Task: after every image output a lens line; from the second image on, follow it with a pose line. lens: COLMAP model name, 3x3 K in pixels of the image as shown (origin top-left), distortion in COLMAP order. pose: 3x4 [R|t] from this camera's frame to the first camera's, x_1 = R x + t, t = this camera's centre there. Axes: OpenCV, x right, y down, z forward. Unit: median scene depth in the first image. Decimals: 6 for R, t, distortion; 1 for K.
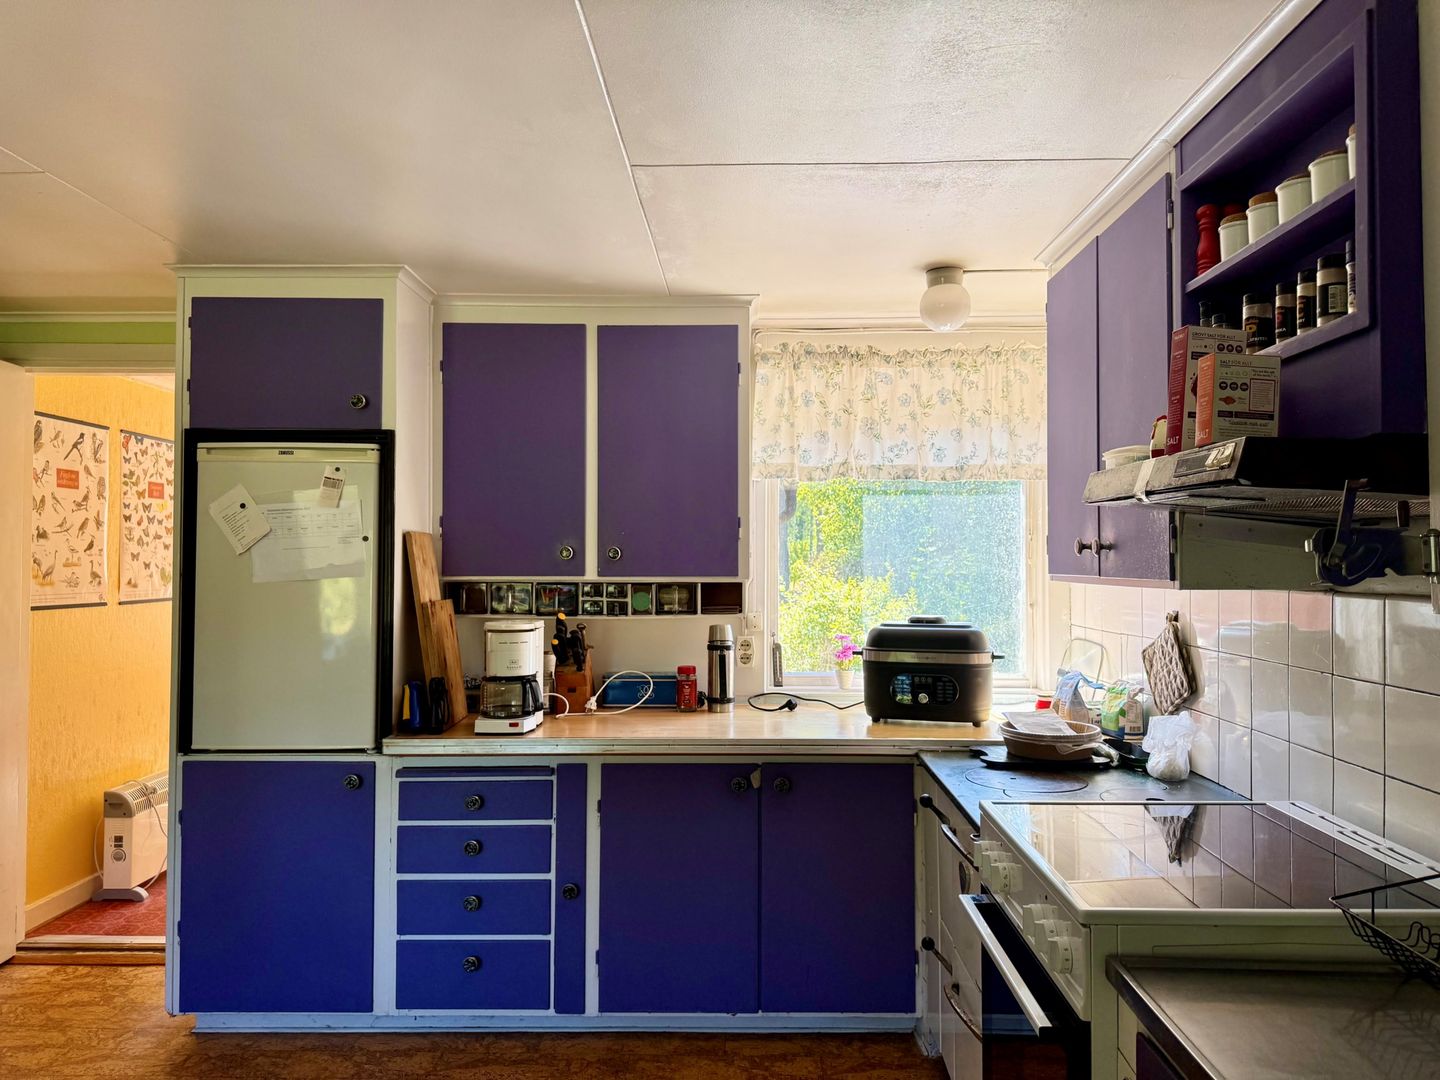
lens RADIAL K [[1000.2, 0, 726.6], [0, 1000.2, 542.9], [0, 0, 1]] dist [0.049414, -0.031288]
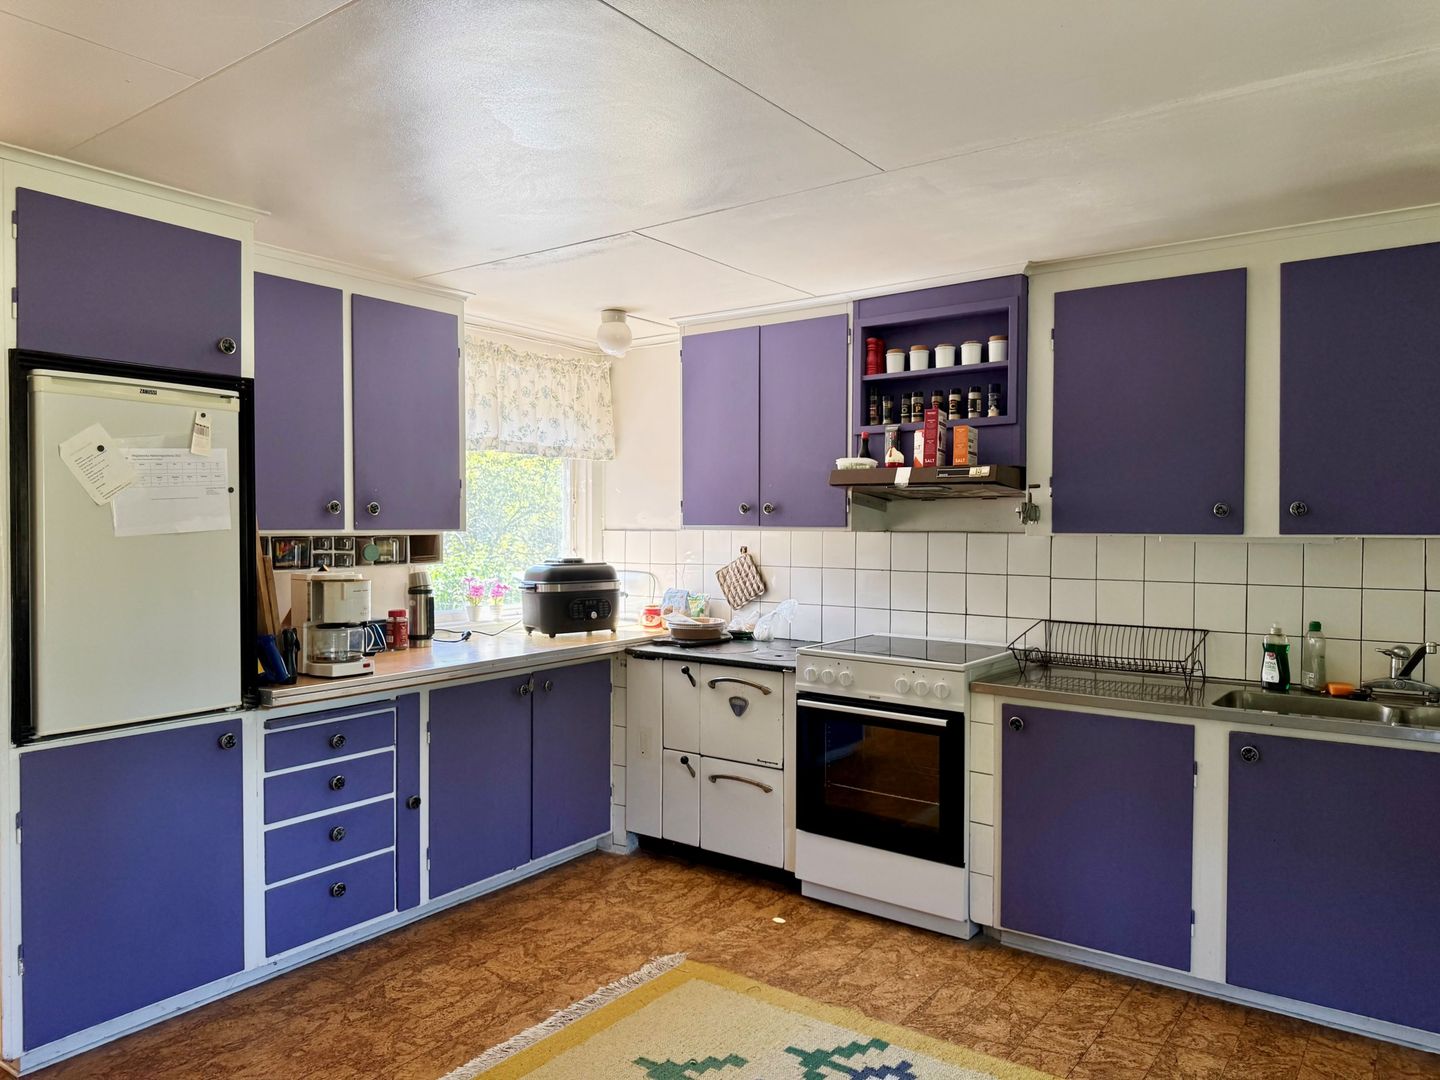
lens RADIAL K [[1000.2, 0, 734.3], [0, 1000.2, 541.0], [0, 0, 1]] dist [0.049414, -0.031288]
pose [[0.569646, -0.015209, 0.821750, -0.875106], [-0.012534, 0.999552, 0.027188, 0.012181], [-0.821795, -0.025787, 0.569200, 0.053449]]
